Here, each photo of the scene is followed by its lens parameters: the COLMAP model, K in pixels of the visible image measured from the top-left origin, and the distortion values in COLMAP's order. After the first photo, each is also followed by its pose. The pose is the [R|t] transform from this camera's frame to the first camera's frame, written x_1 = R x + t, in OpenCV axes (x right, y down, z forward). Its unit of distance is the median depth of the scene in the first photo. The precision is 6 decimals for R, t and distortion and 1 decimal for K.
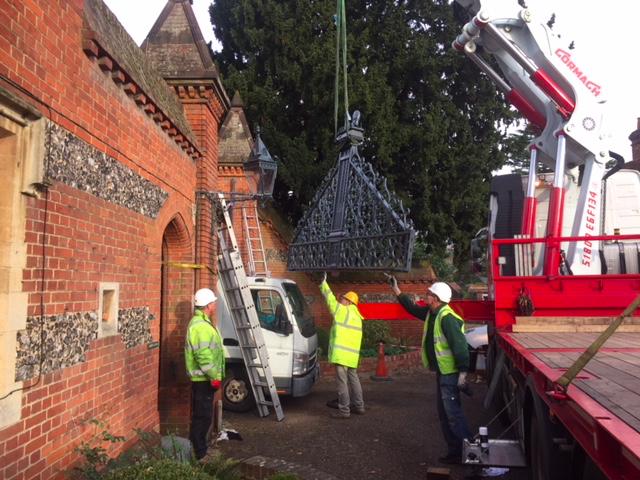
lens RADIAL K [[532.8, 0, 316.3], [0, 532.8, 235.4], [0, 0, 1]] dist [0.058805, -0.038148]
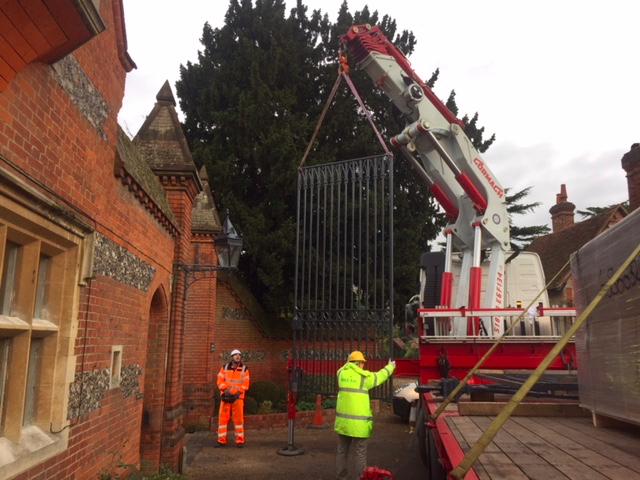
lens RADIAL K [[532.8, 0, 308.4], [0, 532.8, 238.8], [0, 0, 1]] dist [0.058805, -0.038148]
pose [[0.996297, 0.031256, 0.080092, -0.025221], [-0.023923, 0.995570, -0.090934, -0.039017], [-0.082579, 0.088682, 0.992631, -0.220370]]
